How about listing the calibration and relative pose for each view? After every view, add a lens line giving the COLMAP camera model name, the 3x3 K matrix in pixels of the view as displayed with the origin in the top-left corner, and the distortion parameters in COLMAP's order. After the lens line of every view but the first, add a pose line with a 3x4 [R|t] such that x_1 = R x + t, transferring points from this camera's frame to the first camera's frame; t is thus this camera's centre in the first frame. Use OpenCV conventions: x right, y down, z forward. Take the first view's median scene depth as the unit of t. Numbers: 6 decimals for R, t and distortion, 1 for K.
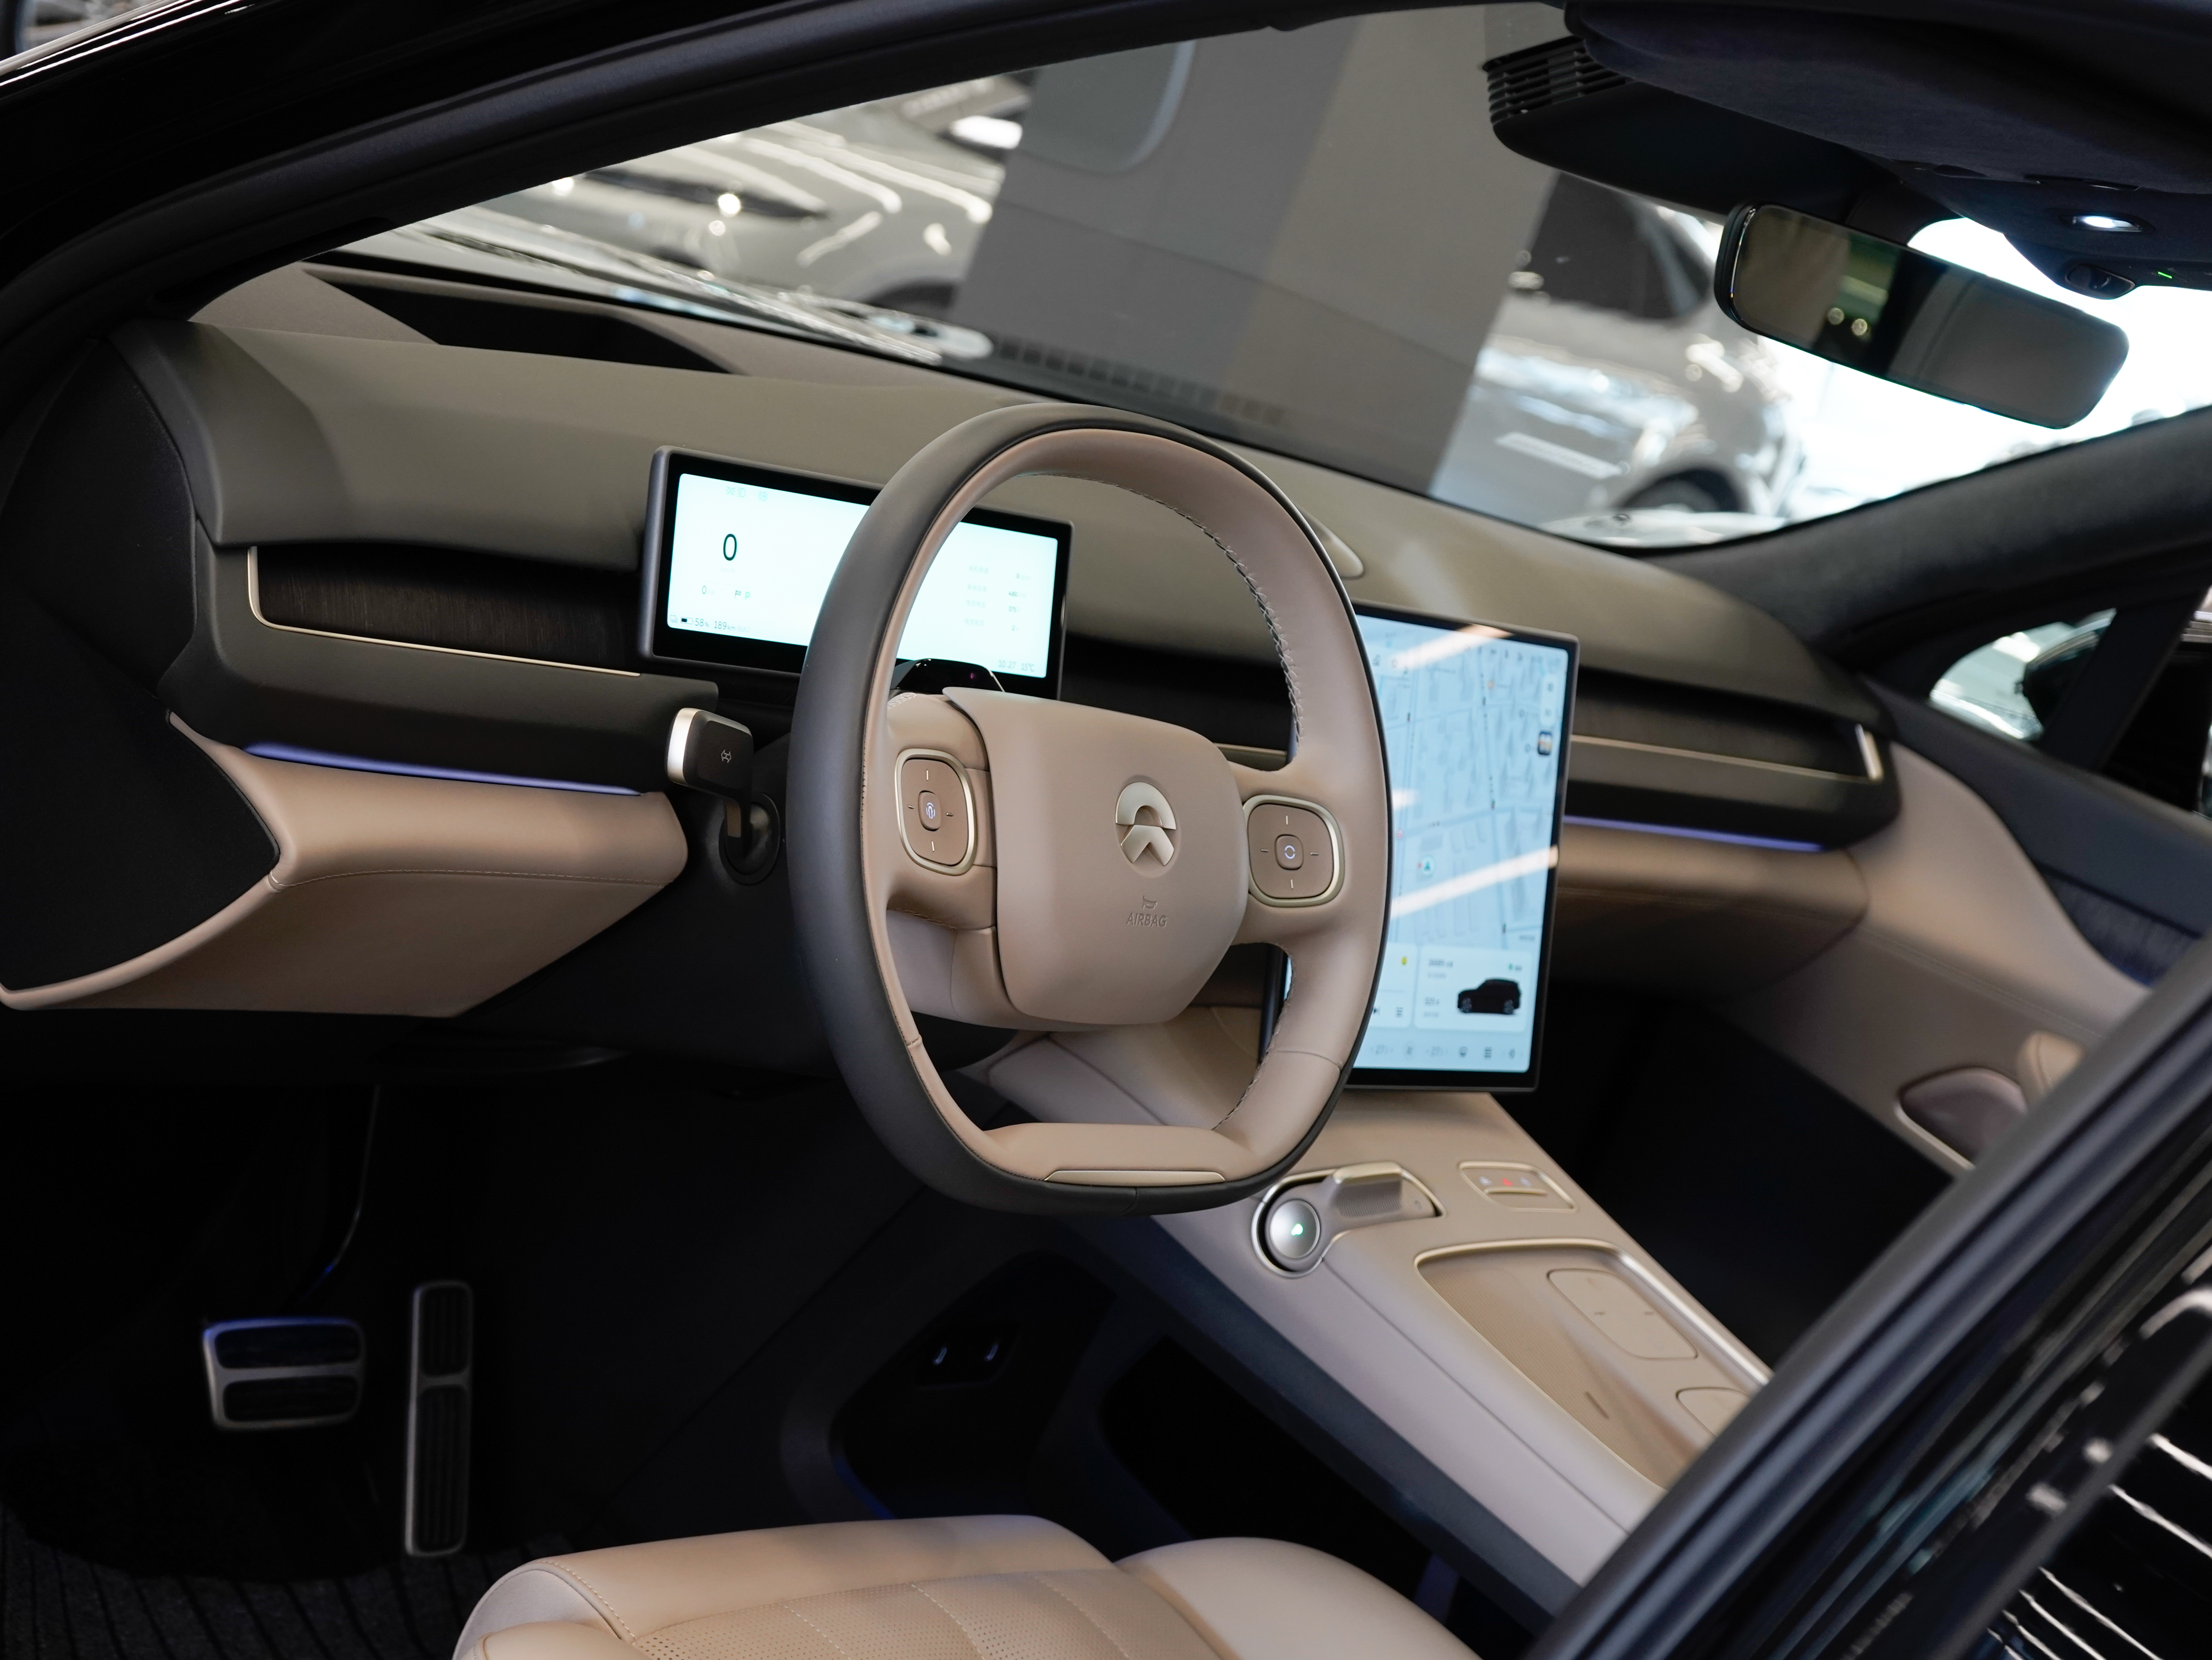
lens RADIAL K [[3663.4, 0, 1091.5], [0, 3663.4, 827.5], [0, 0, 1]] dist [-0.022844, 0.000000]
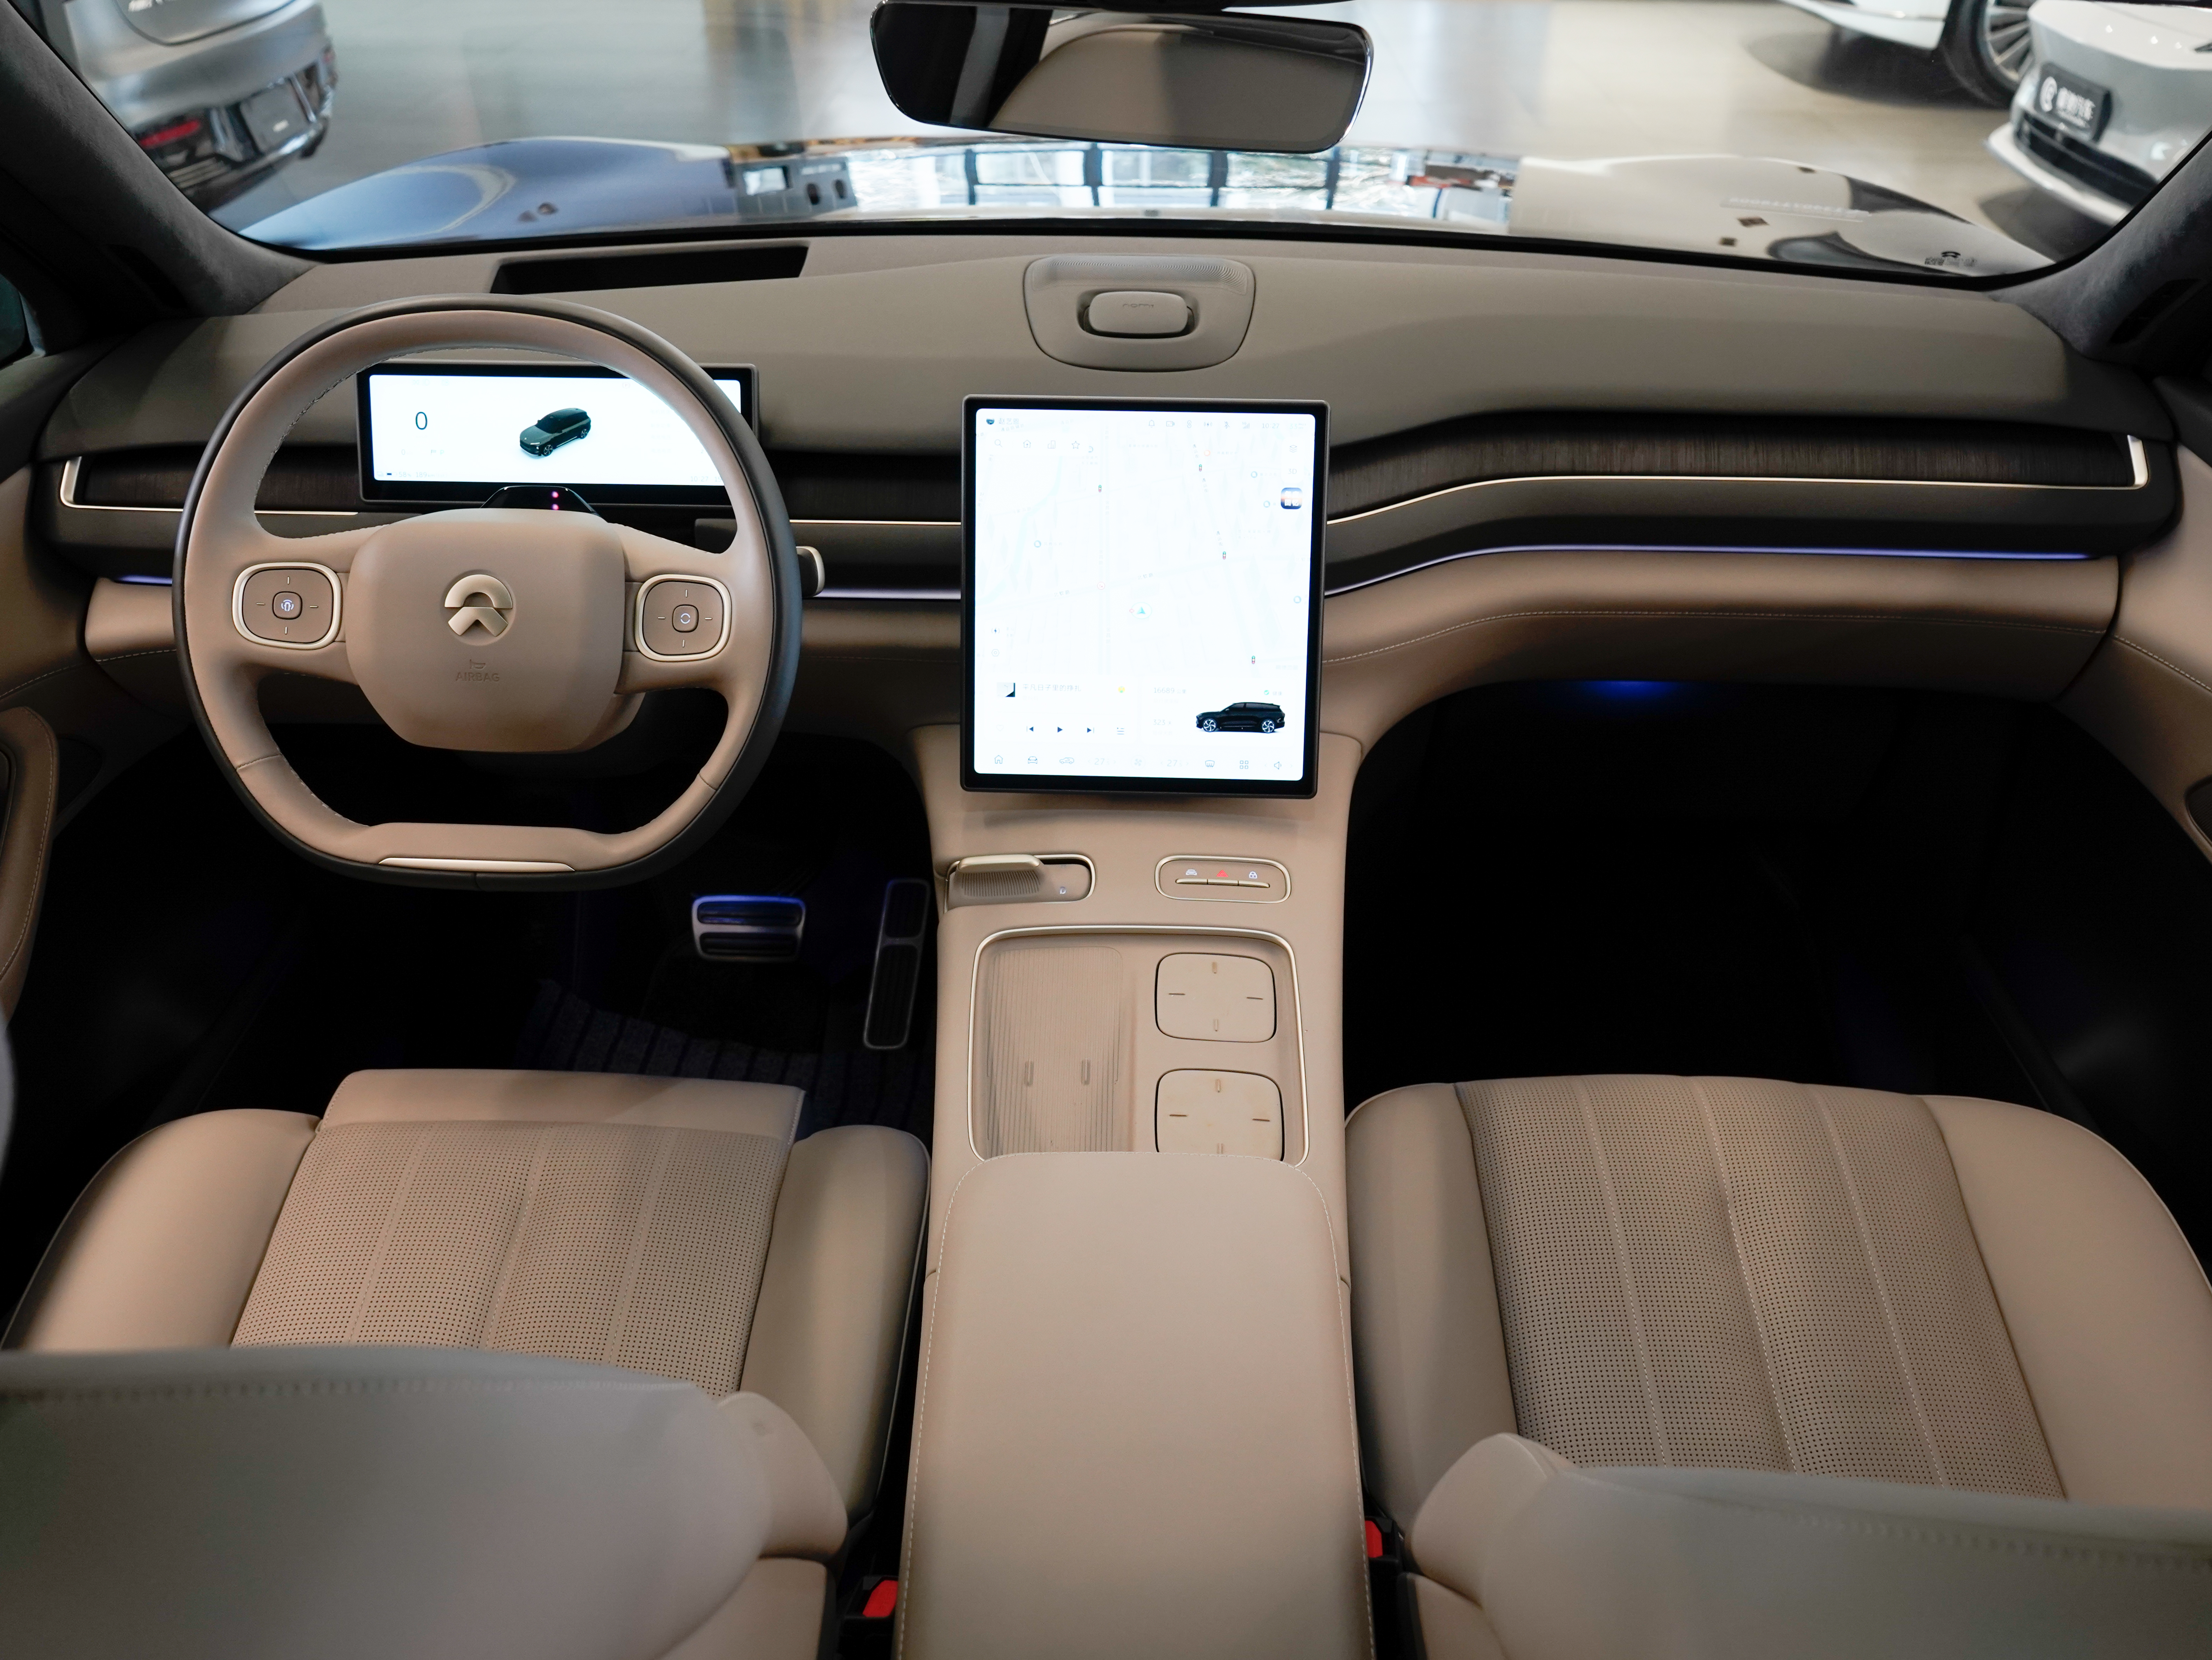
lens RADIAL K [[2008.2, 0, 1094.7], [0, 2008.2, 815.5], [0, 0, 1]] dist [-0.008898, 0.000000]
pose [[0.655642, 0.060296, -0.752661, 0.598920], [0.044624, 0.991970, 0.118338, -0.001508], [0.753752, -0.111174, 0.647687, 0.565684]]
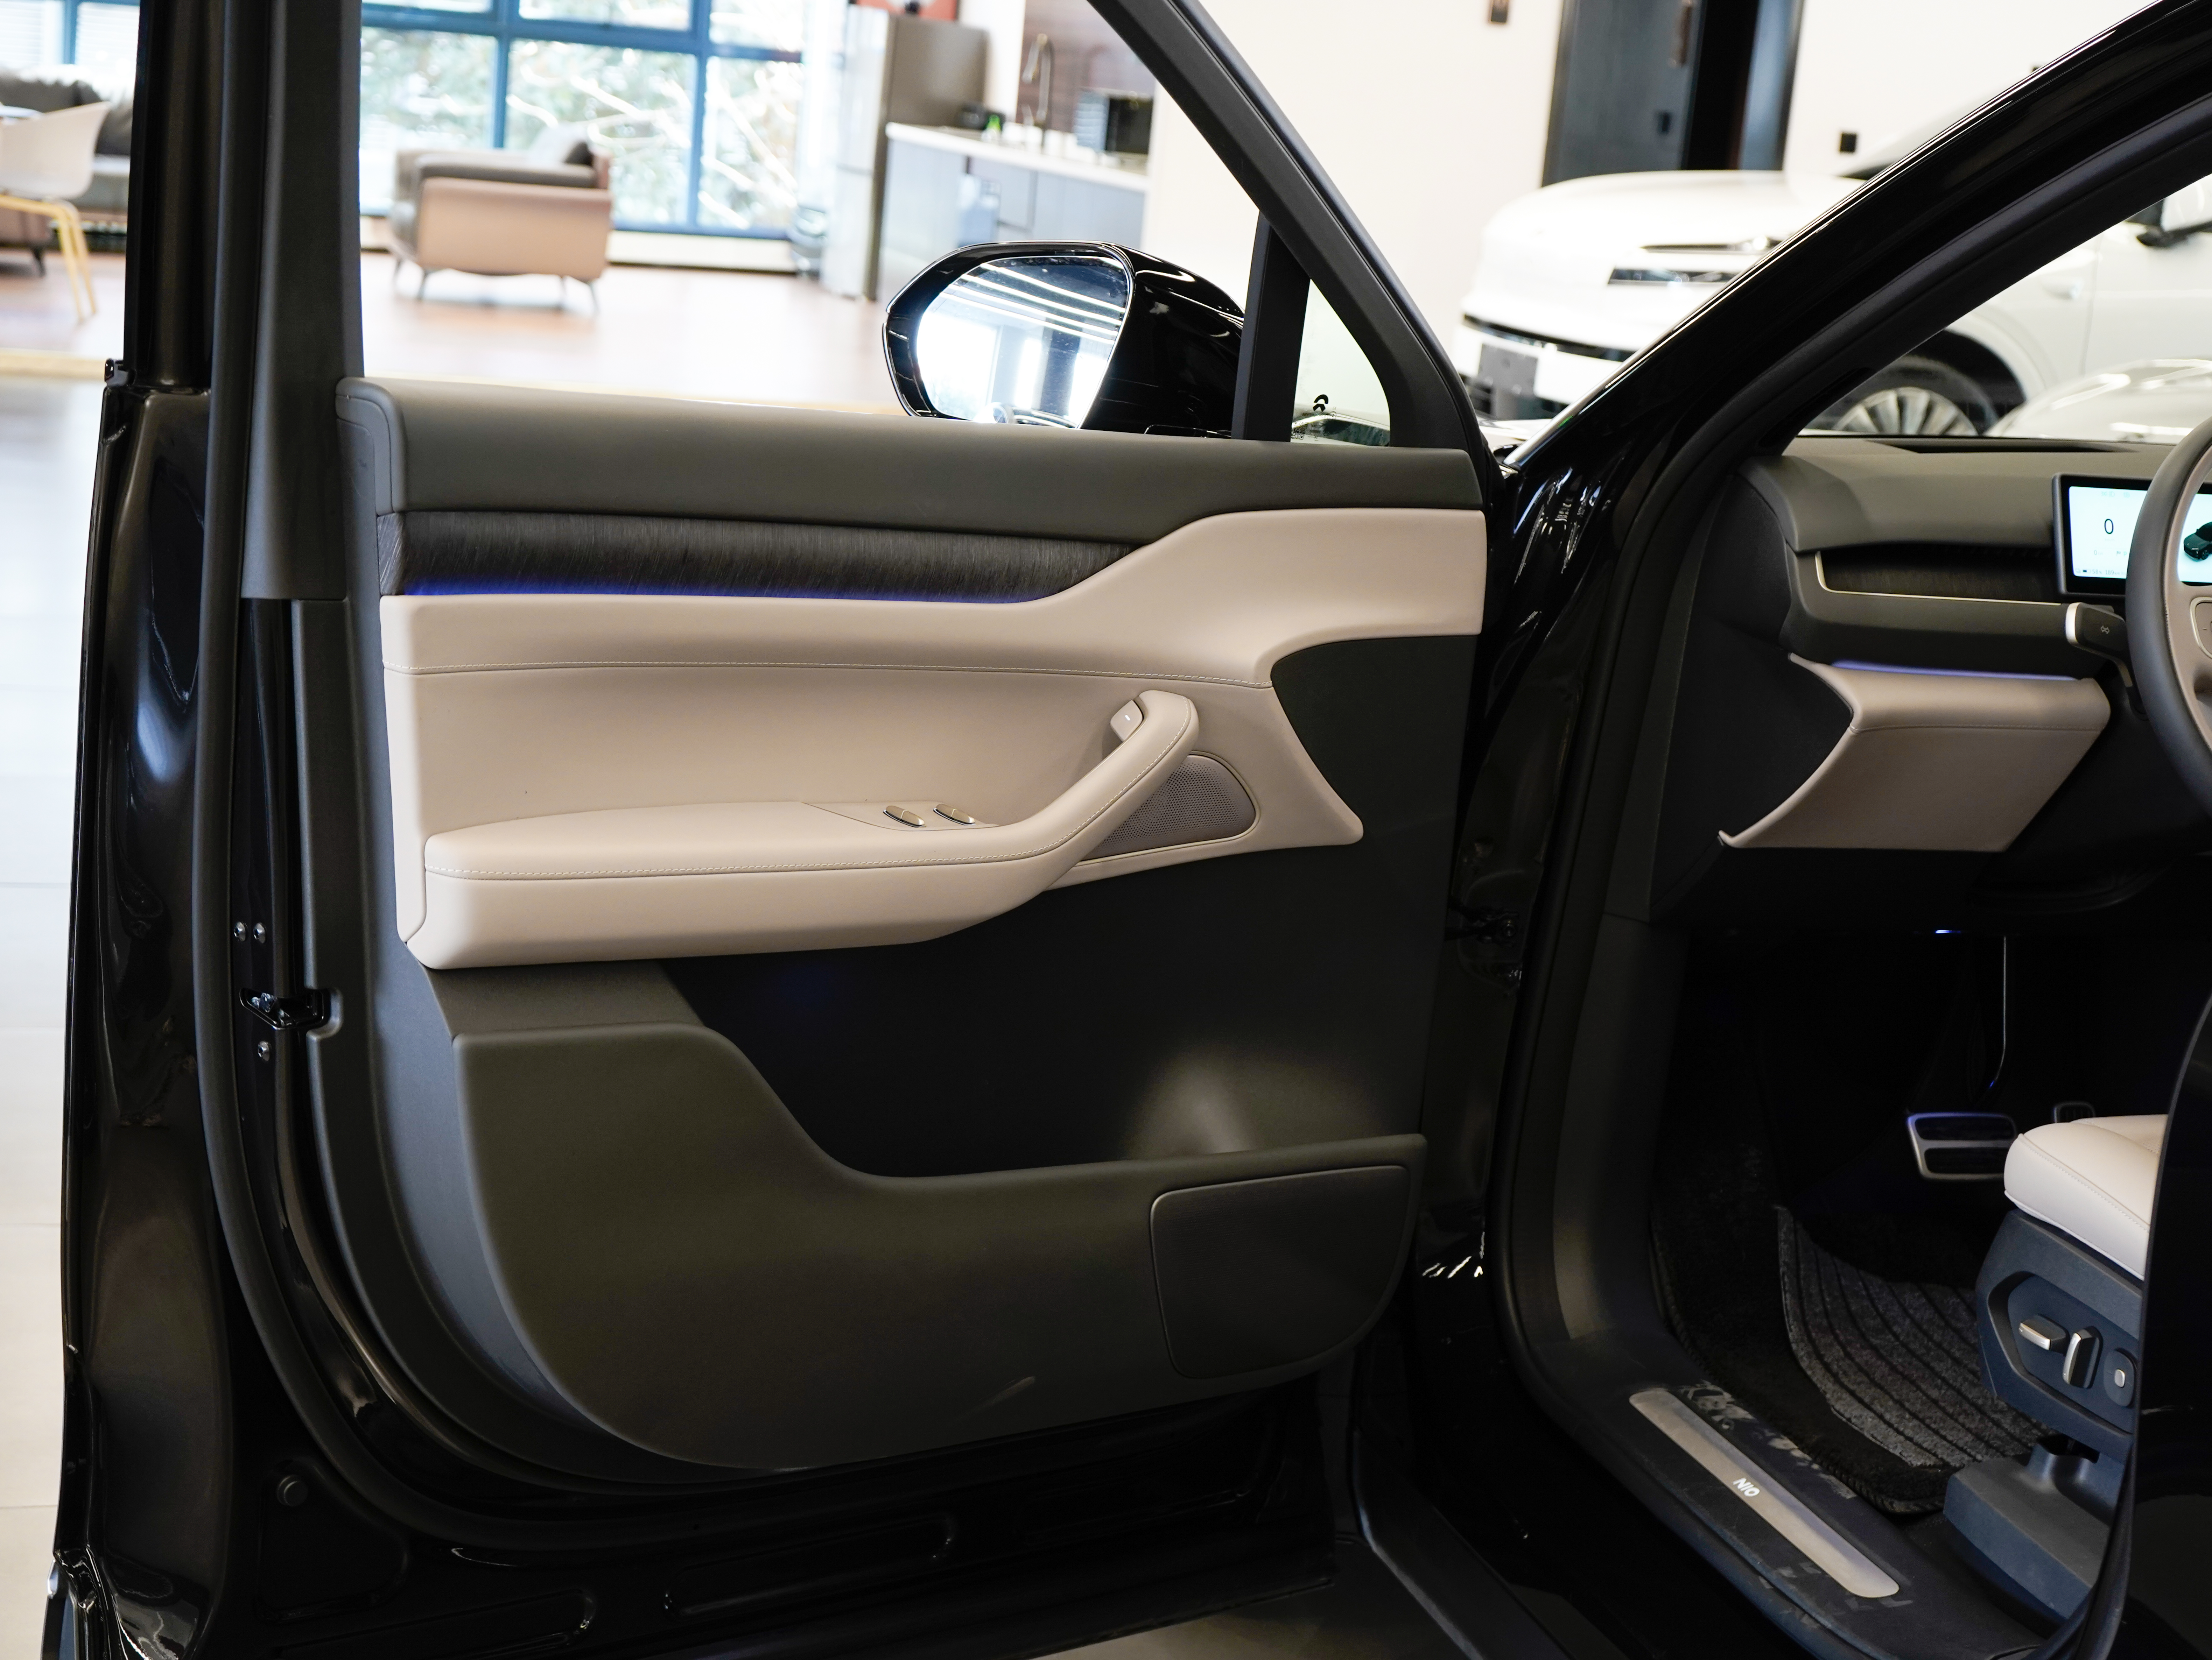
lens RADIAL K [[3663.4, 0, 1107.3], [0, 3663.4, 827.4], [0, 0, 1]] dist [-0.022844, 0.000000]
pose [[0.866439, -0.159811, -0.473016, 0.237038], [0.096448, 0.983119, -0.155486, 0.237707], [0.489879, 0.089098, 0.867226, -0.580018]]
